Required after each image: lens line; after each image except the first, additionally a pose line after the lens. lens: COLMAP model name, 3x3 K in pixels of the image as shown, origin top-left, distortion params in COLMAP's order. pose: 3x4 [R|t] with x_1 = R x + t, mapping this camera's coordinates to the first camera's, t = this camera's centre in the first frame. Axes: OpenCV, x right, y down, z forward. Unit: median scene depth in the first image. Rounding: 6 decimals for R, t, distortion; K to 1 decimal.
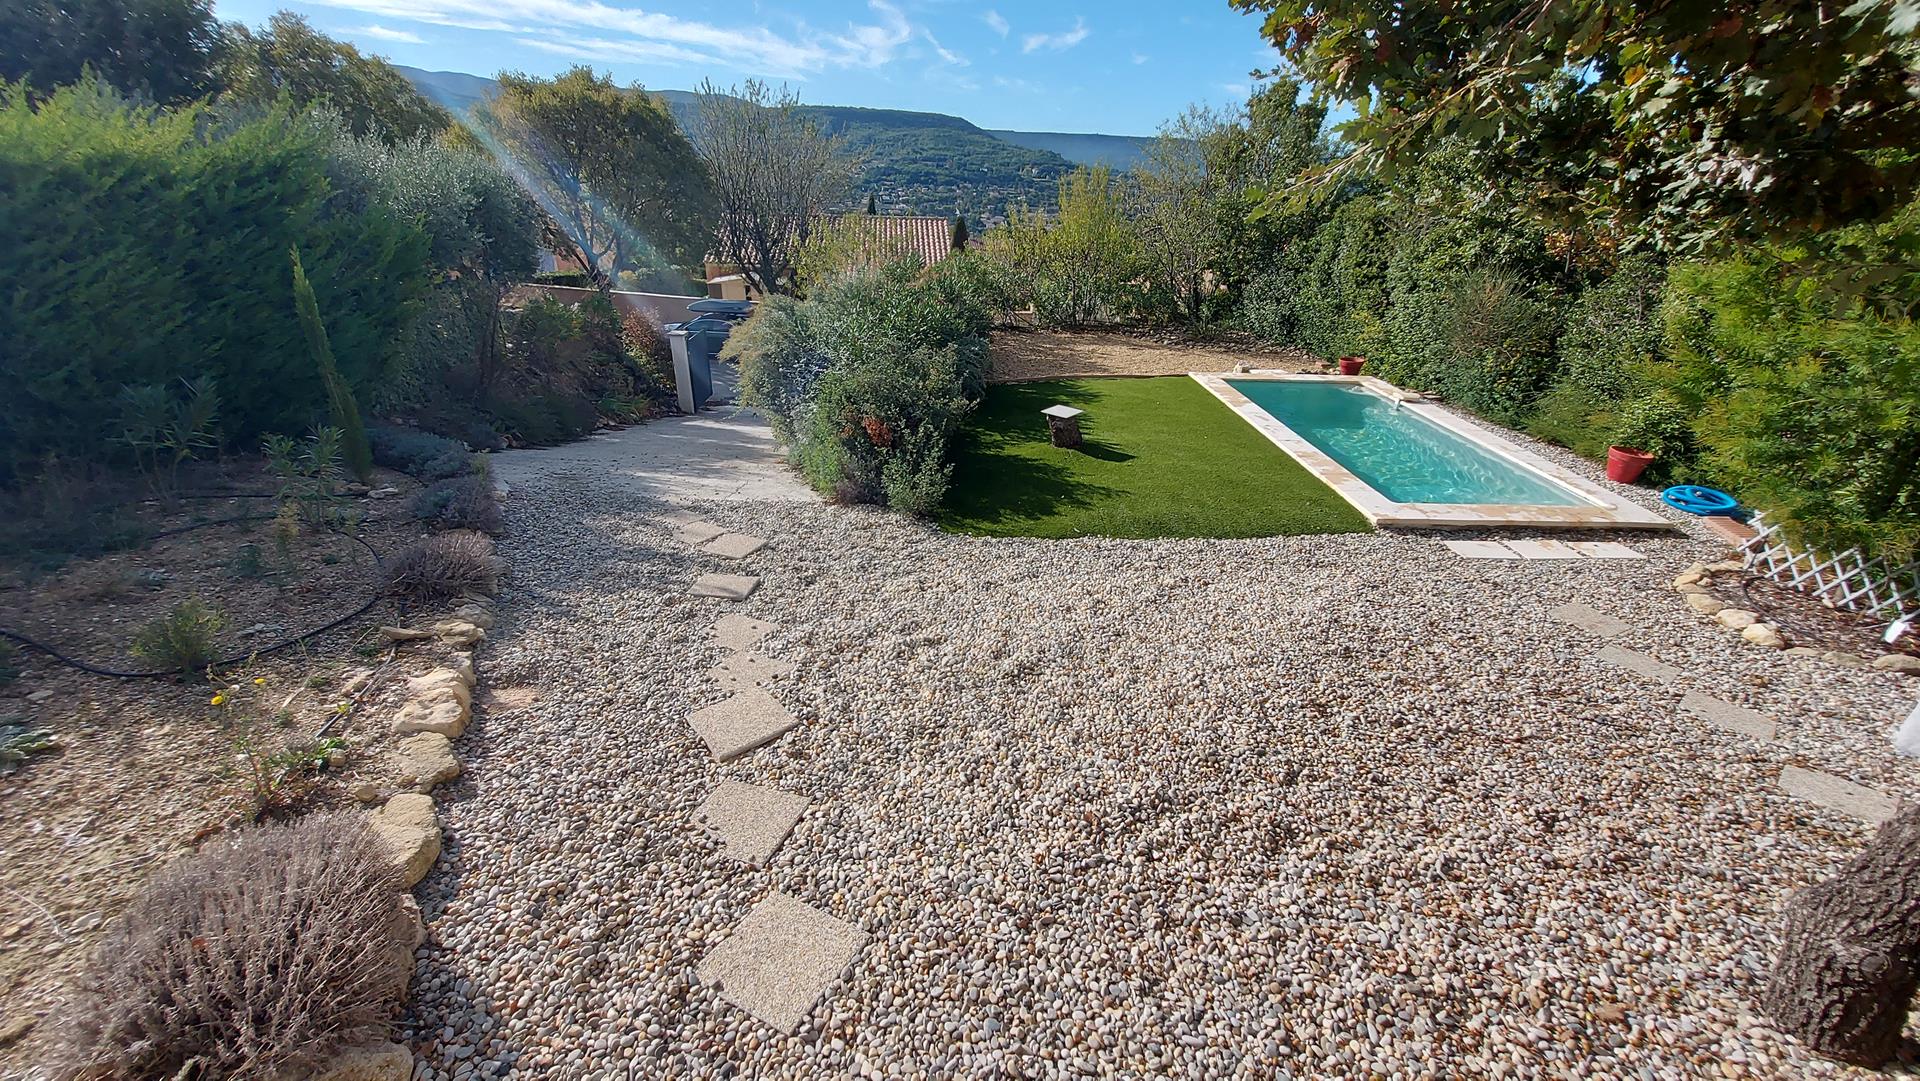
lens RADIAL K [[763.9, 0, 962.0], [0, 763.9, 534.6], [0, 0, 1]] dist [-0.015593, 0.000161]
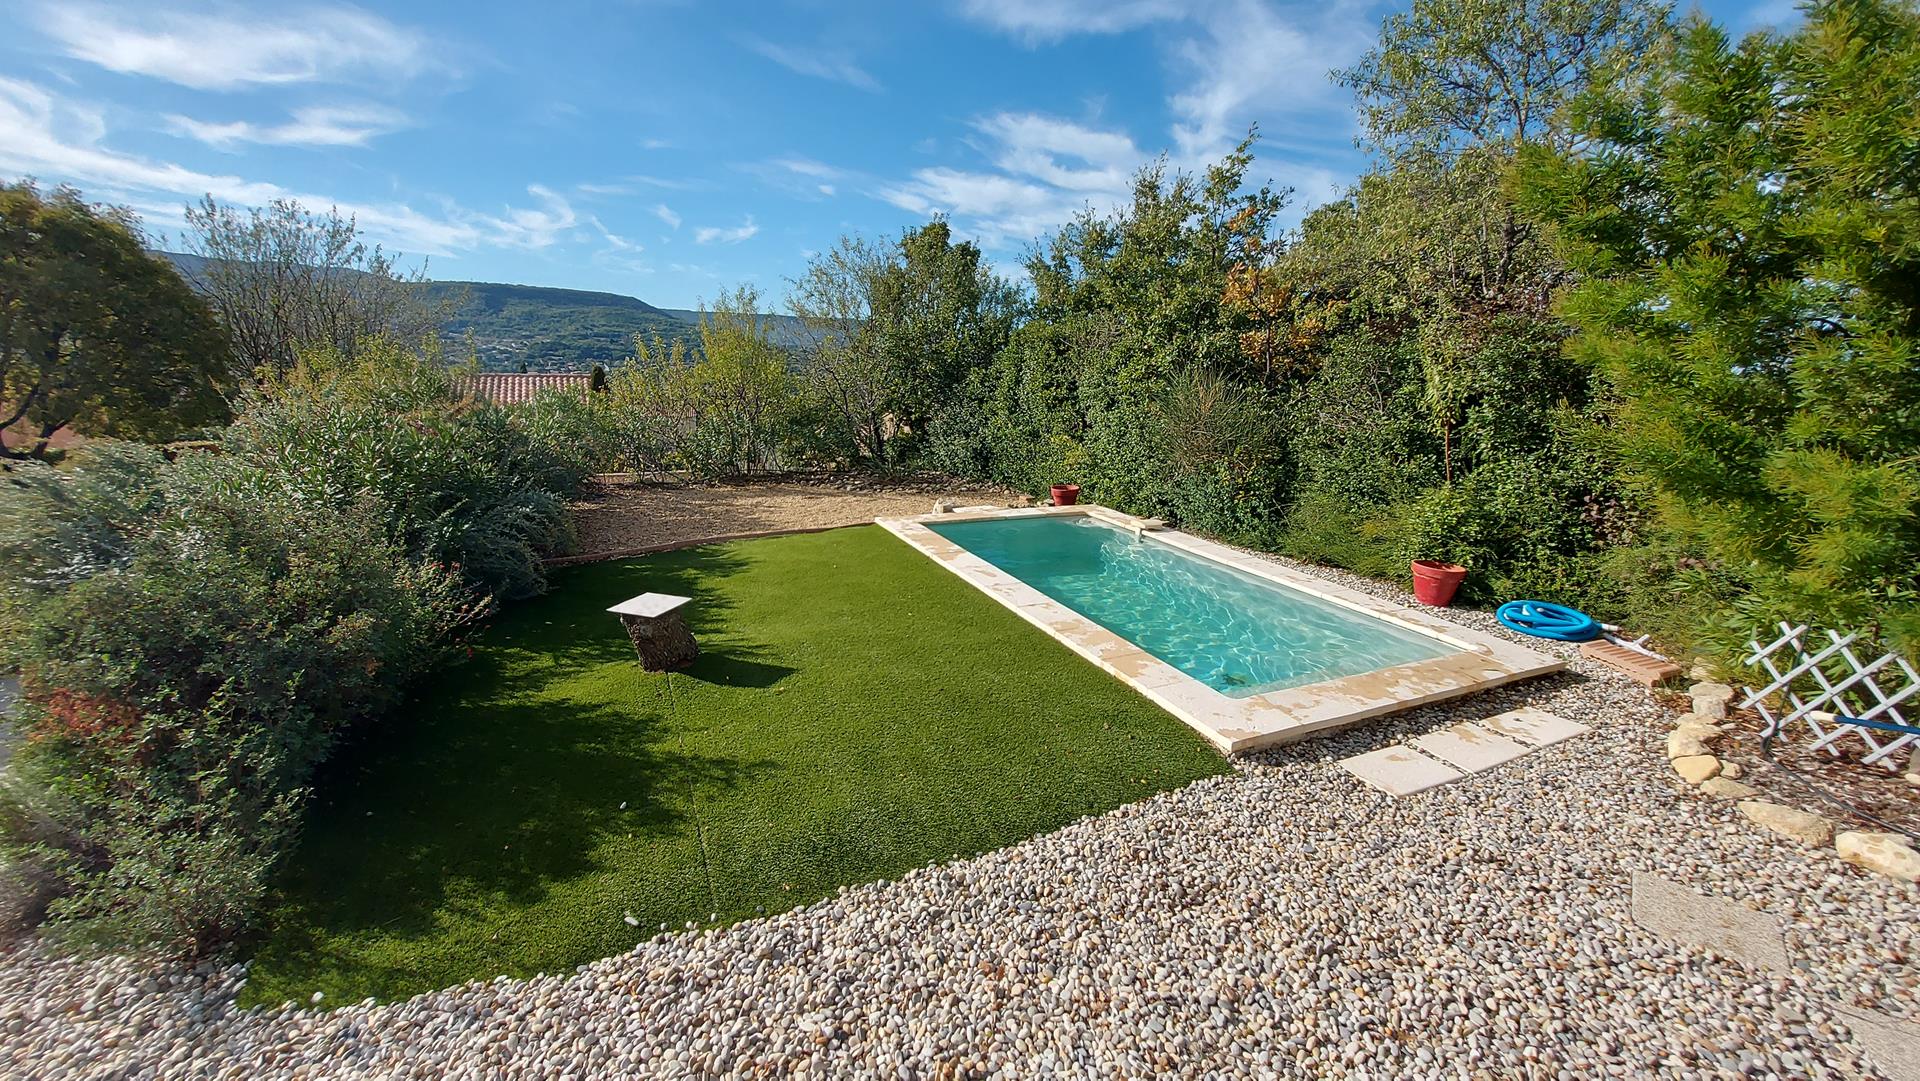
lens RADIAL K [[763.9, 0, 967.9], [0, 763.9, 531.1], [0, 0, 1]] dist [-0.015593, 0.000161]
pose [[0.922295, -0.087239, 0.376511, 0.118164], [0.163400, 0.970859, -0.175310, -0.067598], [-0.350245, 0.223210, 0.909673, 0.352609]]
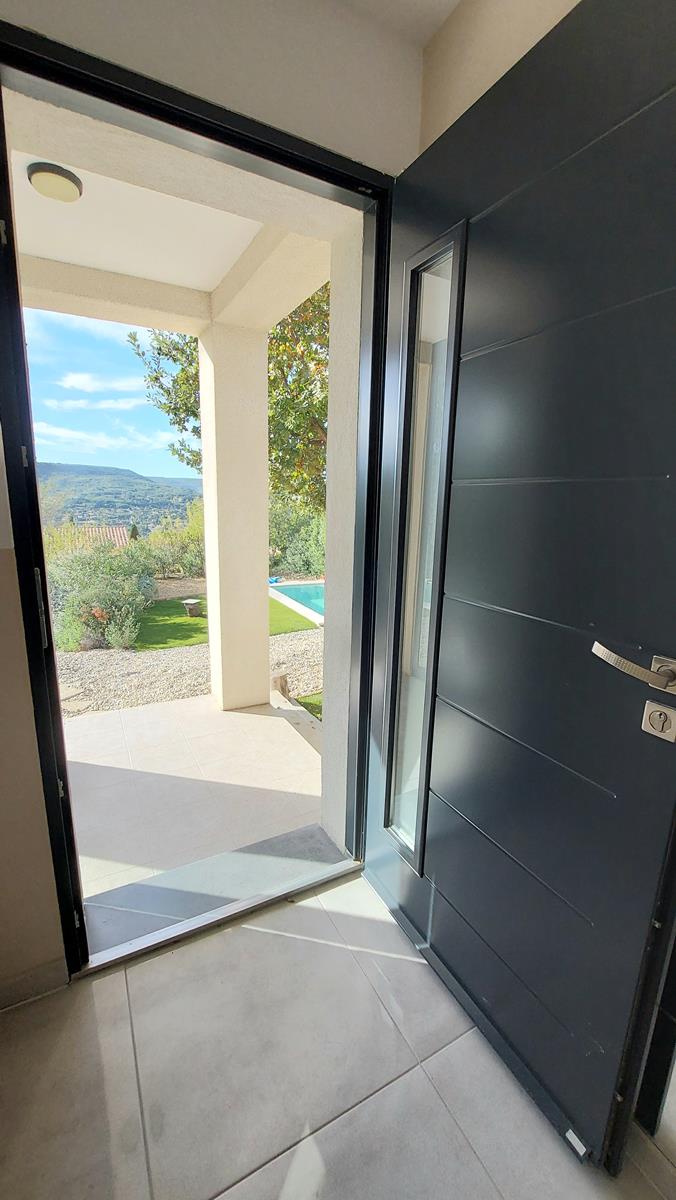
lens RADIAL K [[477.5, 0, 342.0], [0, 477.5, 598.5], [0, 0, 1]] dist [-0.015593, 0.000161]
pose [[0.918059, -0.094194, 0.385091, 0.001008], [0.182497, 0.962735, -0.199587, 0.156131], [-0.351941, 0.253511, 0.901038, -0.334072]]
